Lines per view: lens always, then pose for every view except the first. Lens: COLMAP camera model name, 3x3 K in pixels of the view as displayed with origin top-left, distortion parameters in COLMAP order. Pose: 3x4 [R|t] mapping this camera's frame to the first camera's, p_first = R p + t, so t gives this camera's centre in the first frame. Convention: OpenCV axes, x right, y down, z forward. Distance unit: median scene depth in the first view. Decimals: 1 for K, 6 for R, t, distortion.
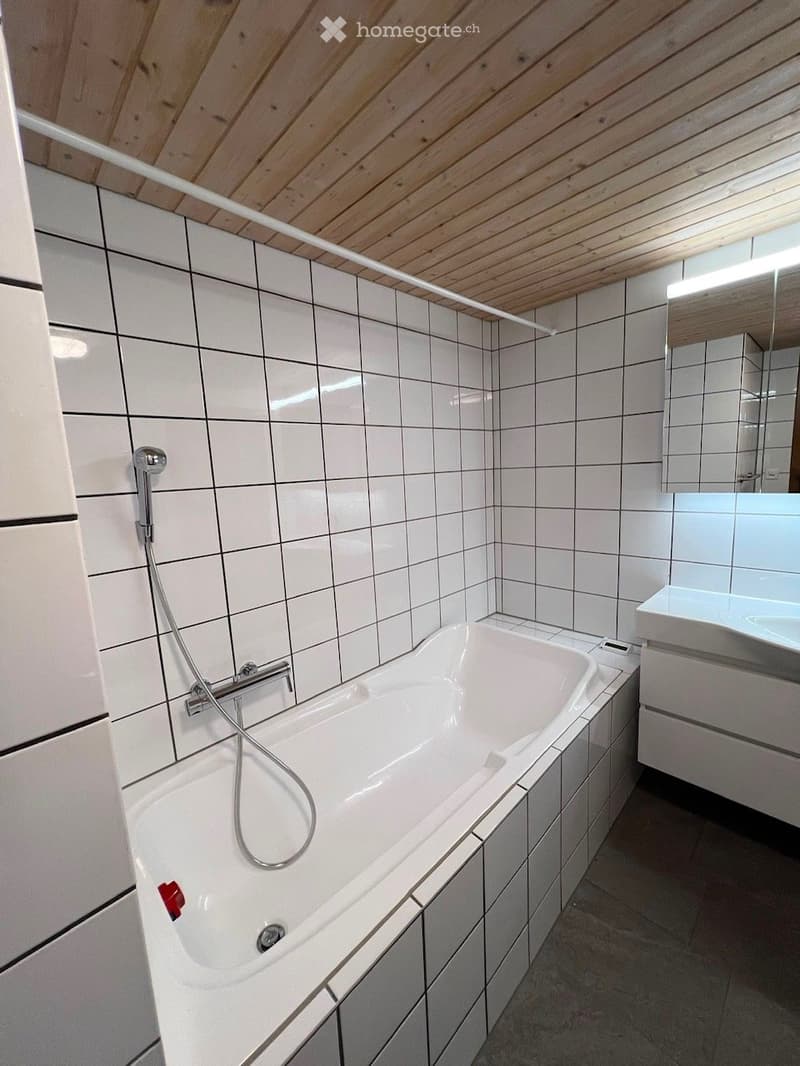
lens RADIAL K [[427.5, 0, 400.5], [0, 427.5, 531.0], [0, 0, 1]] dist [-0.000784, 0.000122]
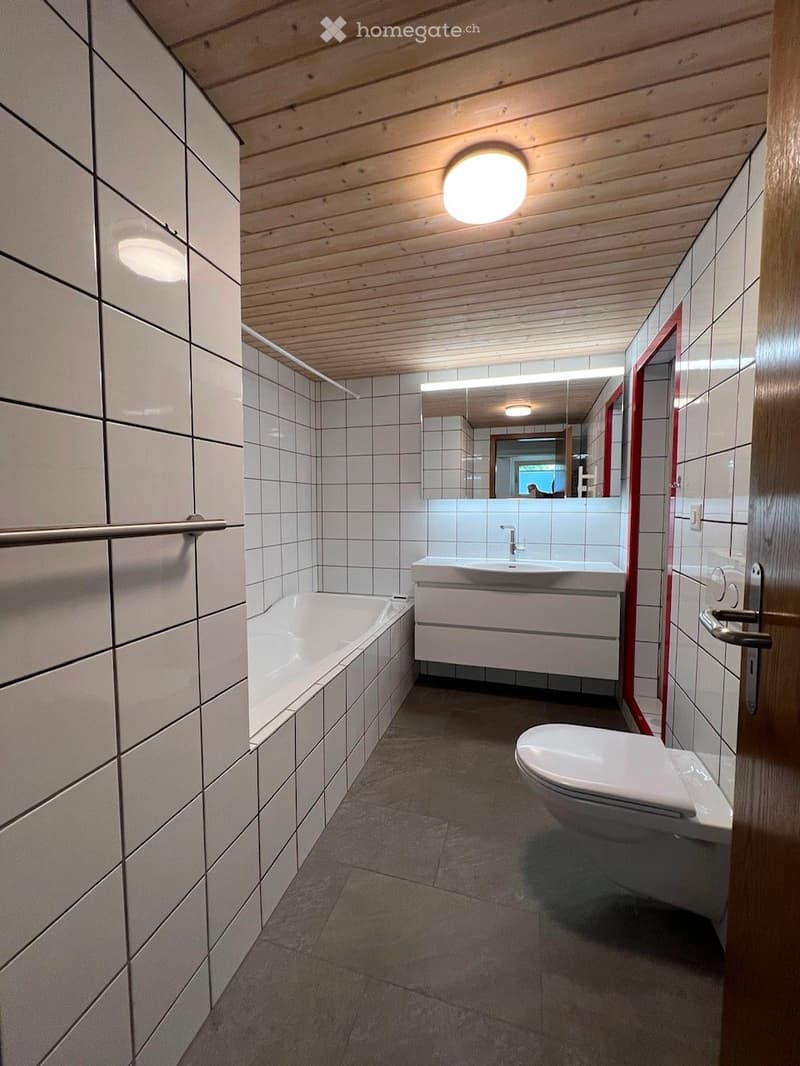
lens RADIAL K [[427.5, 0, 399.1], [0, 427.5, 532.4], [0, 0, 1]] dist [-0.000784, 0.000122]
pose [[0.877940, 0.015994, 0.478504, -0.258093], [0.028675, 0.995891, -0.085901, 0.169196], [-0.477911, 0.089137, 0.873874, -0.397645]]
